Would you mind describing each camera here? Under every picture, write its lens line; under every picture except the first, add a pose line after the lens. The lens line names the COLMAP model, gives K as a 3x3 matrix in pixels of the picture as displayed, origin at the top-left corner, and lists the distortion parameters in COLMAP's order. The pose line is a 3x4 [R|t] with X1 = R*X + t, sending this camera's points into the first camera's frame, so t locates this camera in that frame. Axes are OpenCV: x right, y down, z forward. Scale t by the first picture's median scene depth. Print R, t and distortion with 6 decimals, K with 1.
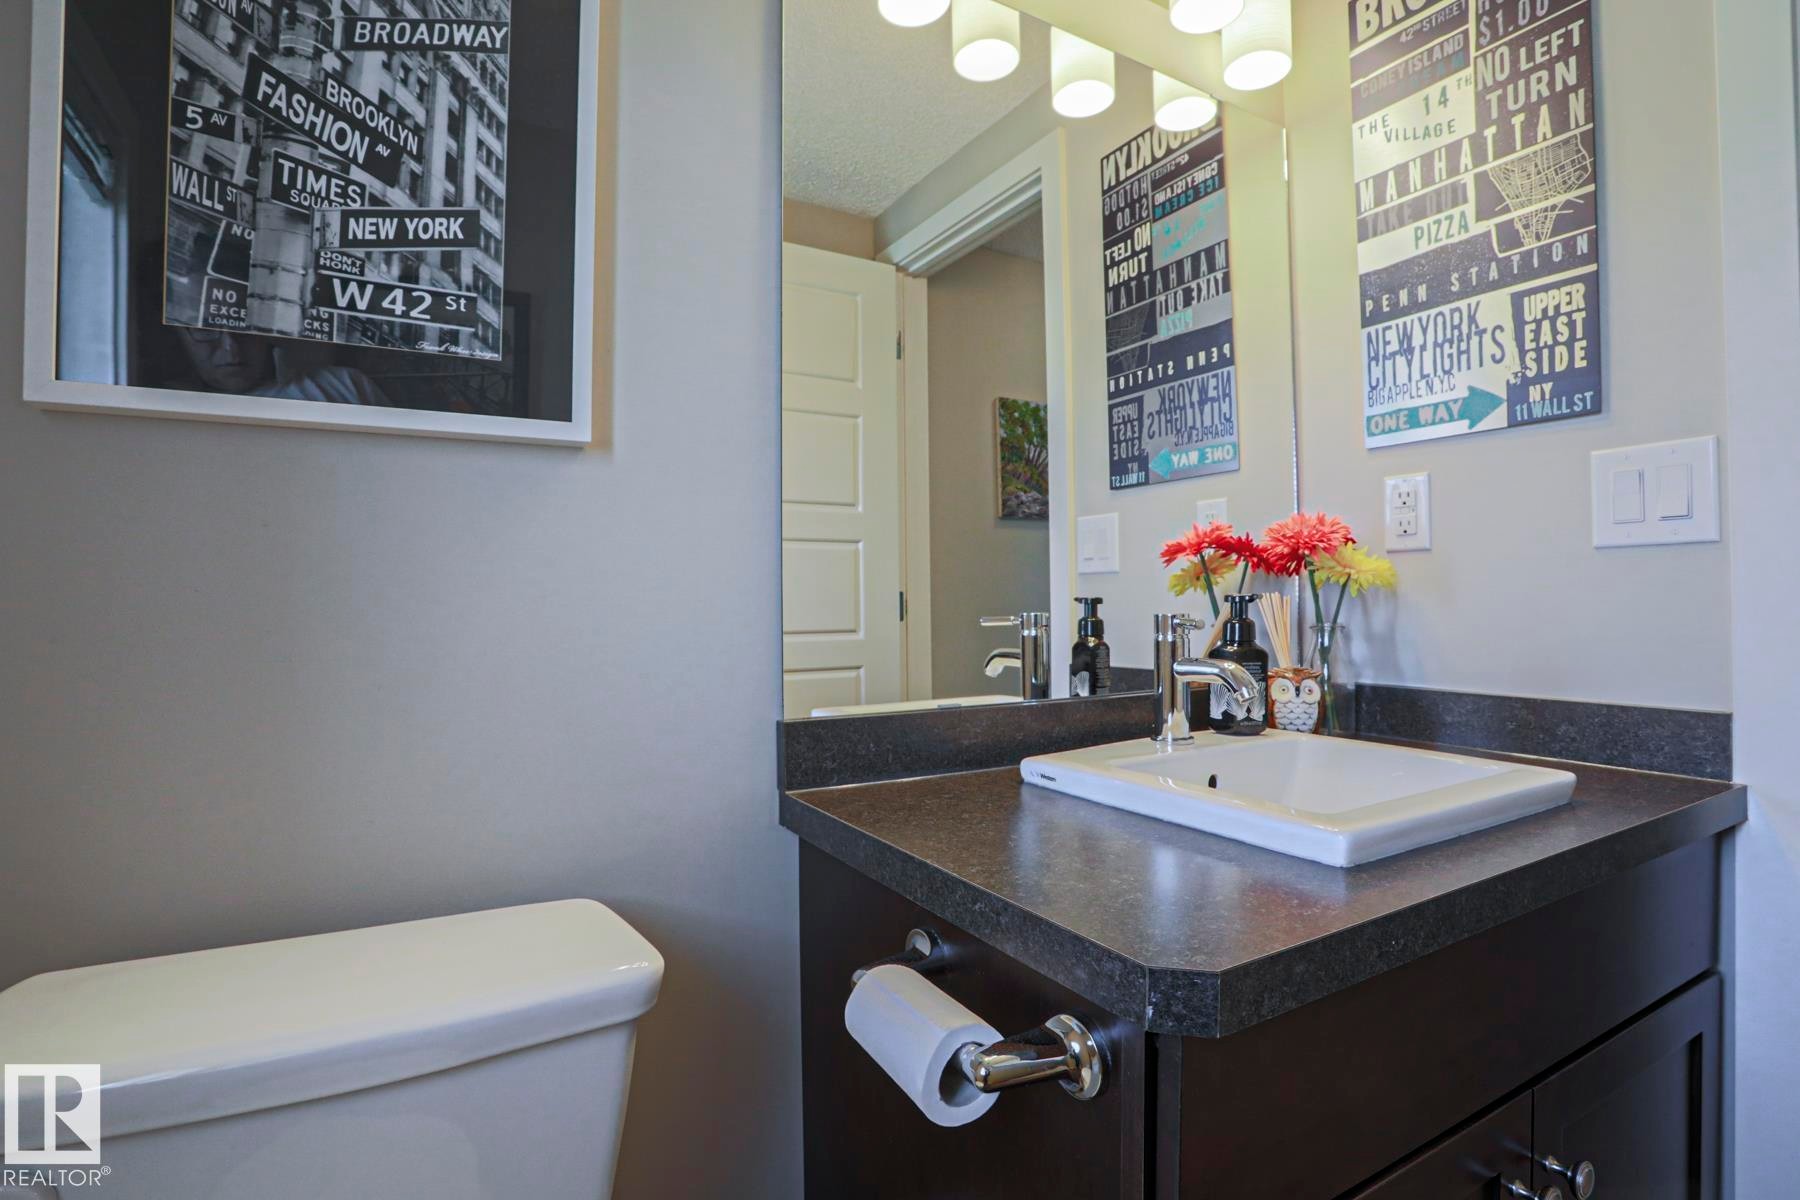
lens RADIAL K [[869.1, 0, 895.9], [0, 869.1, 583.3], [0, 0, 1]] dist [-0.065836, 0.023710]
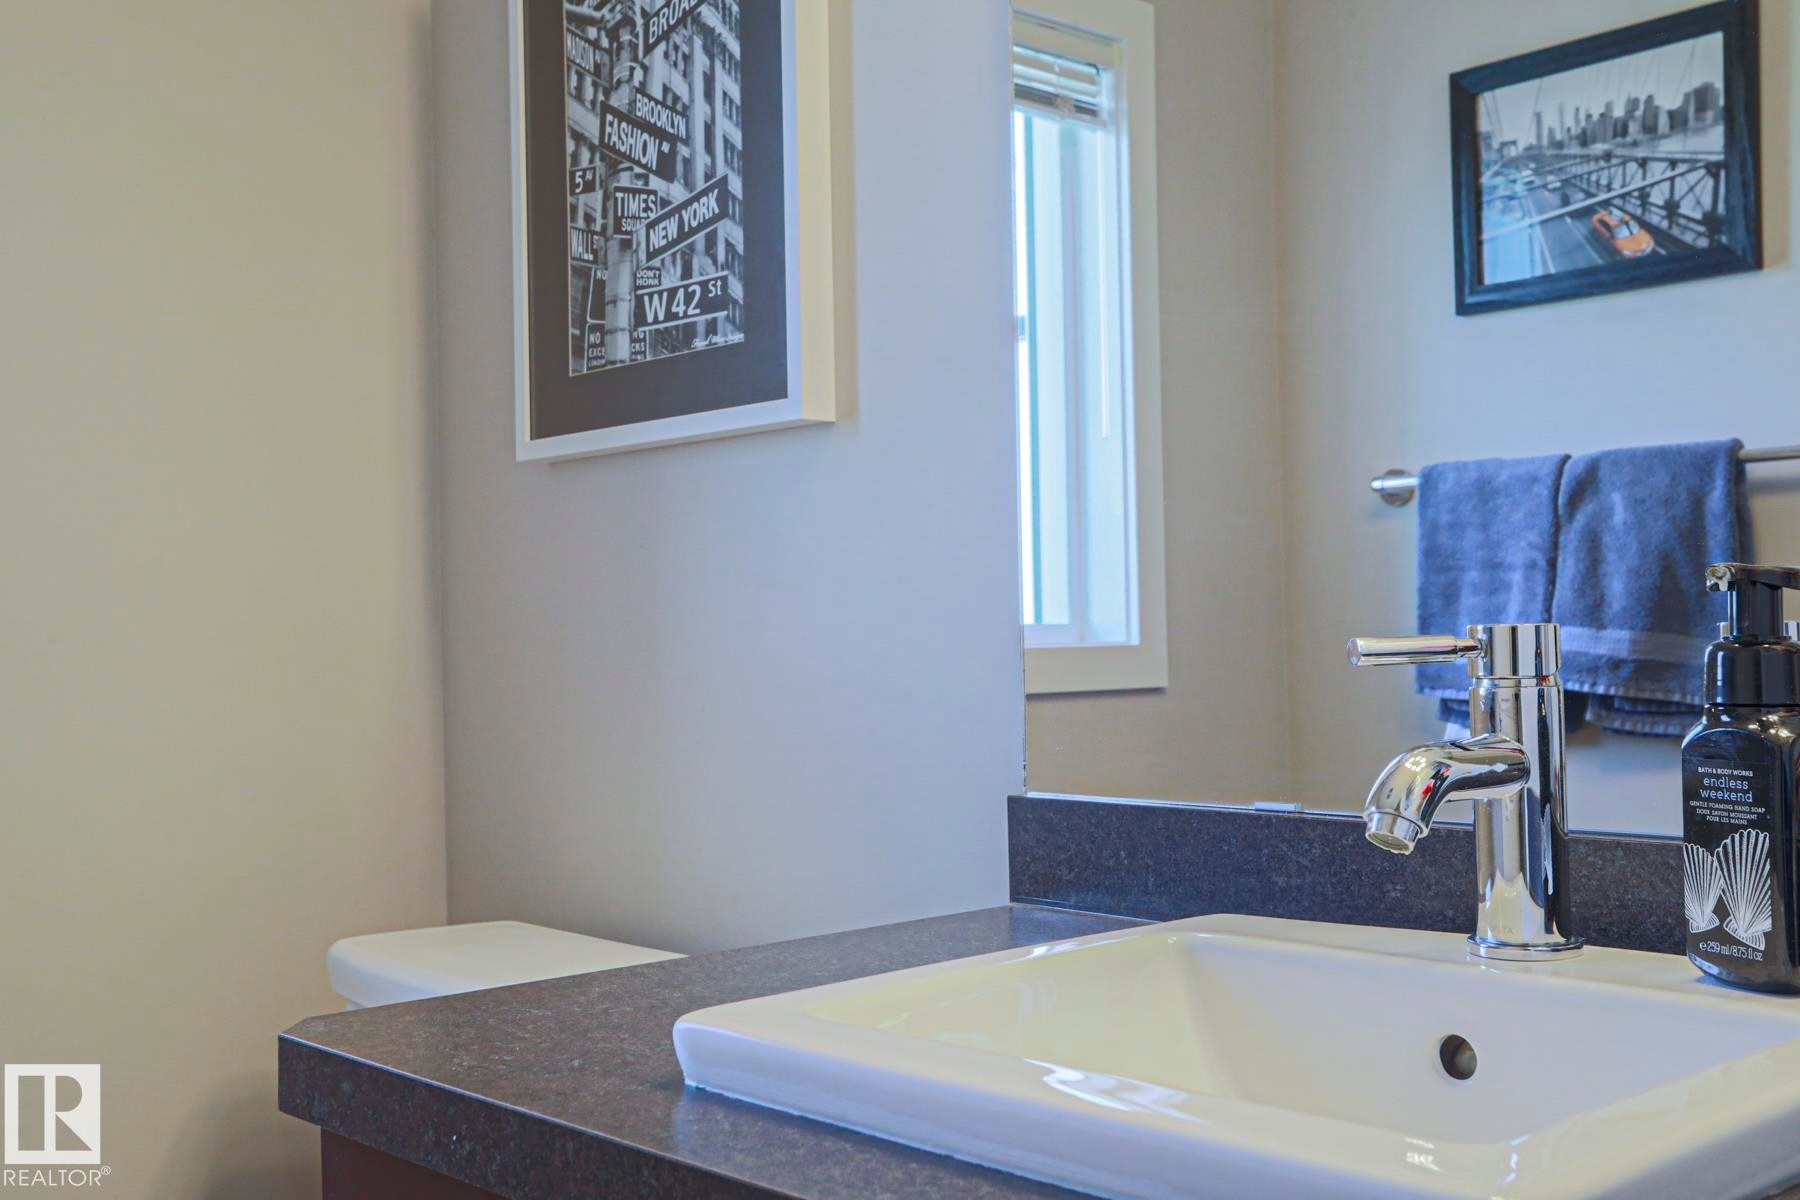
lens RADIAL K [[1860.2, 0, 901.7], [0, 1860.2, 611.6], [0, 0, 1]] dist [0.017321, 0.000000]
pose [[0.239389, -0.011045, -0.970861, 1.520185], [0.036239, 0.999340, -0.002434, 0.028538], [0.970247, -0.034601, 0.239631, 0.740857]]
